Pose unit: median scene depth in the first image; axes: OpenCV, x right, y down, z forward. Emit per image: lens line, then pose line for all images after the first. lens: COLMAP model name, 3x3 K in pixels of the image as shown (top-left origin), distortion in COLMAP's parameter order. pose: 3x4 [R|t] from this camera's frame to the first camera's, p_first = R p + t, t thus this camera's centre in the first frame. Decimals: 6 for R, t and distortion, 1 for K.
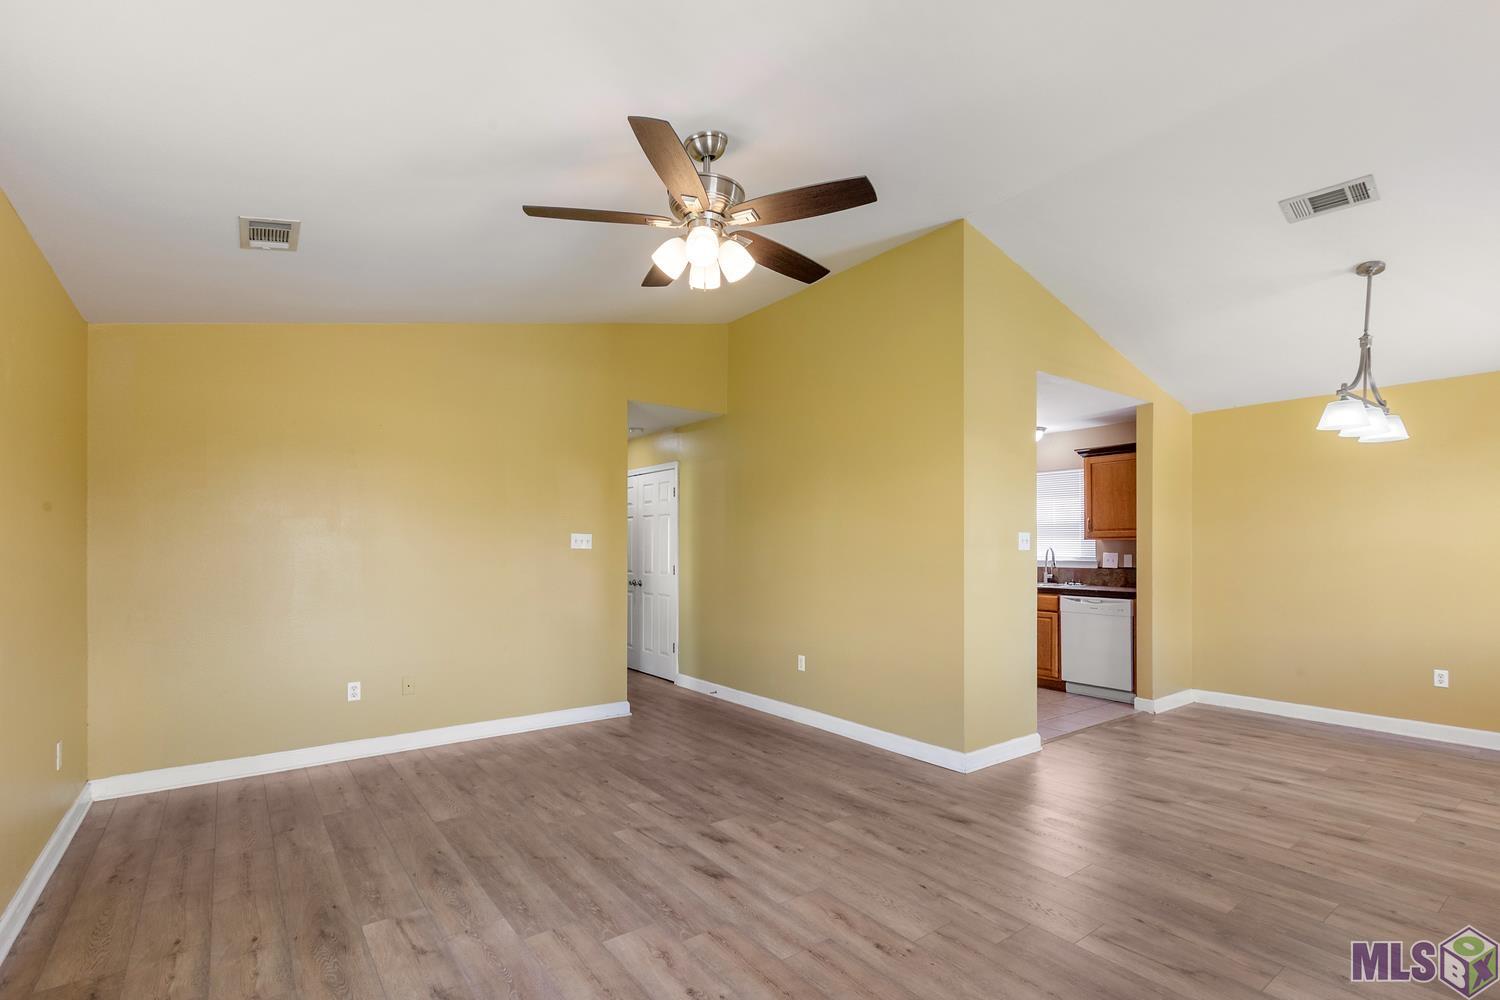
lens RADIAL K [[693.6, 0, 746.6], [0, 693.6, 553.7], [0, 0, 1]] dist [-0.002369, -0.000312]
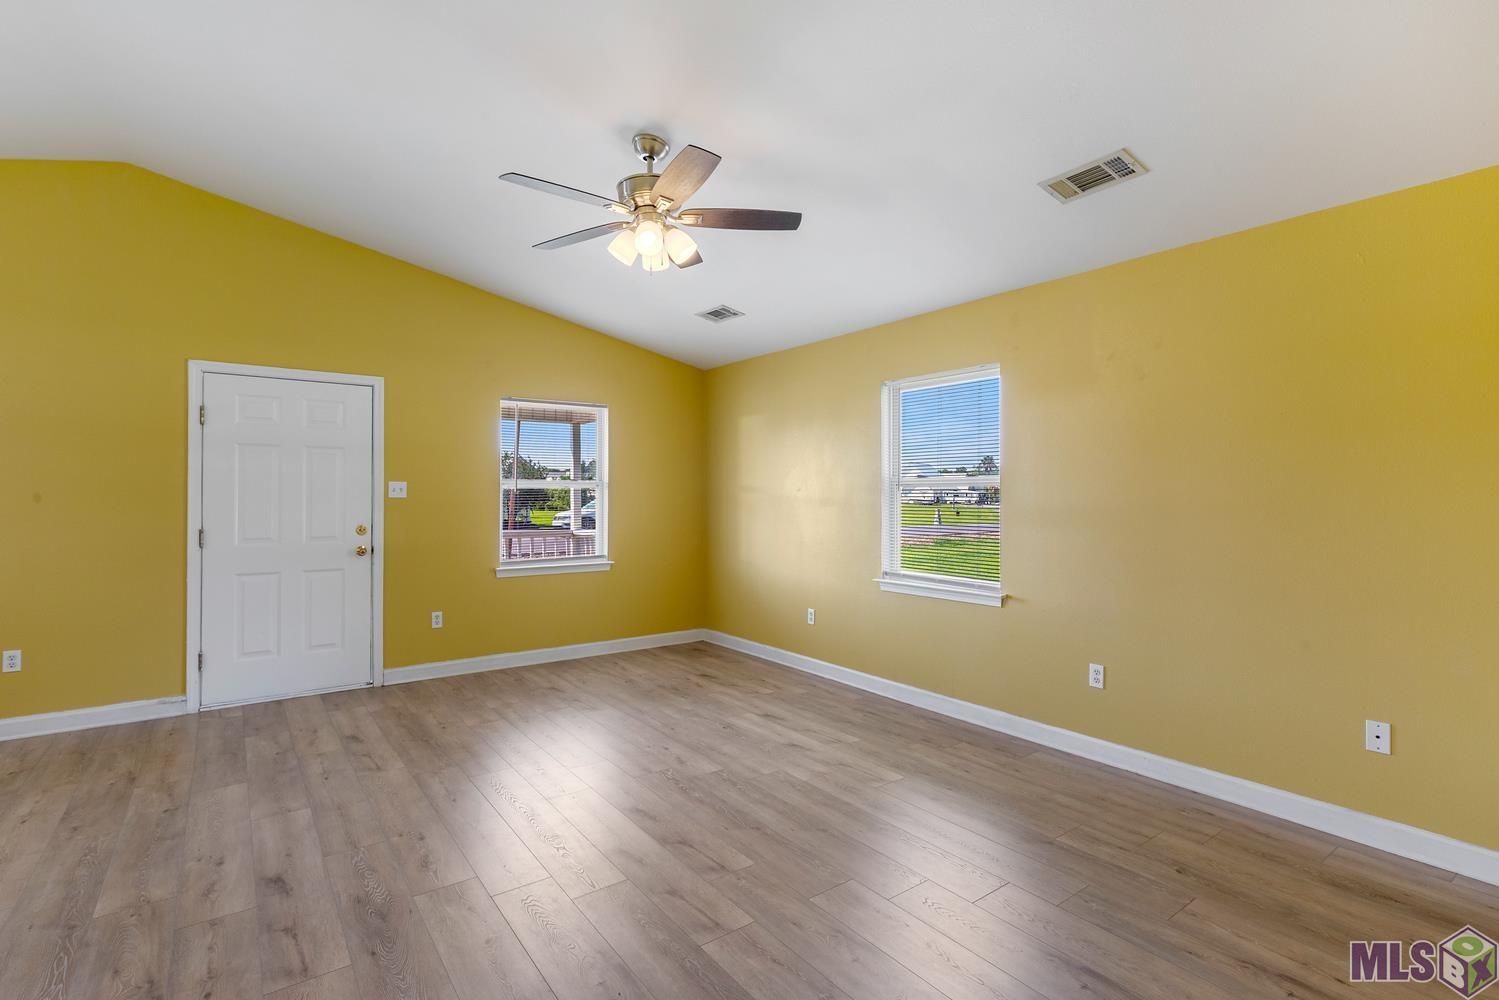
lens RADIAL K [[696.6, 0, 745.8], [0, 696.6, 483.8], [0, 0, 1]] dist [-0.001051, 0.000588]
pose [[-0.999994, -0.002250, 0.002668, -0.194395], [-0.002274, 0.999959, -0.008740, -0.021594], [-0.002649, -0.008746, -0.999958, 1.890908]]
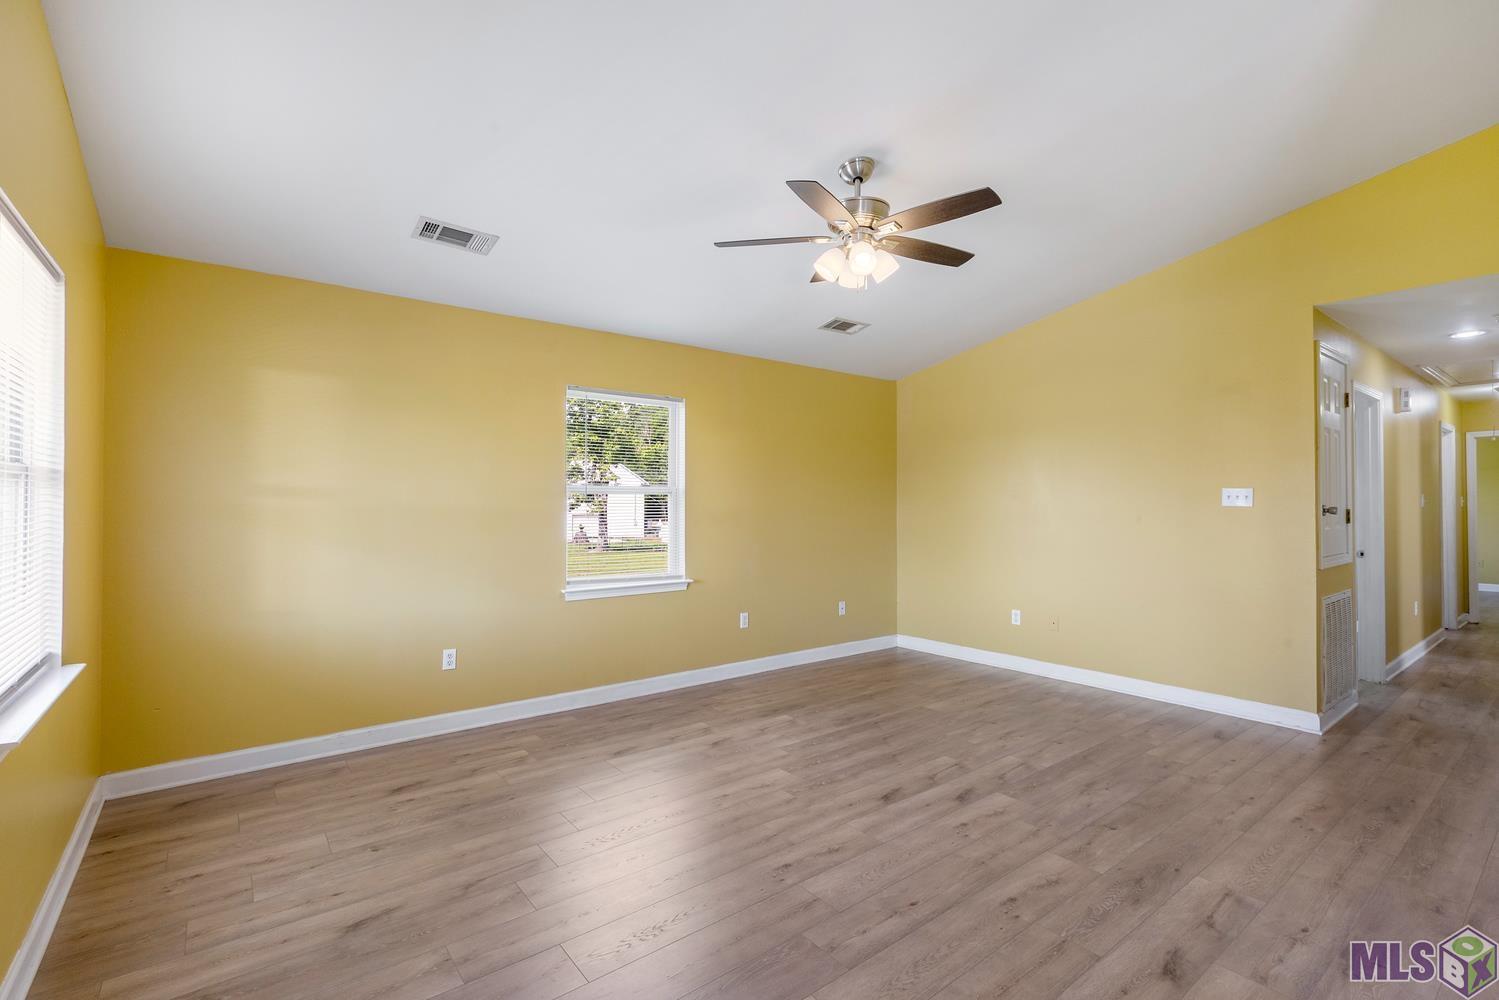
lens RADIAL K [[678.0, 0, 749.5], [0, 678.0, 500.0], [0, 0, 1]] dist [0.000351, -0.000177]
pose [[0.020323, -0.006100, -0.999775, 0.965074], [-0.008051, 0.999948, -0.006265, -0.008537], [0.999761, 0.008177, 0.020272, 0.689934]]
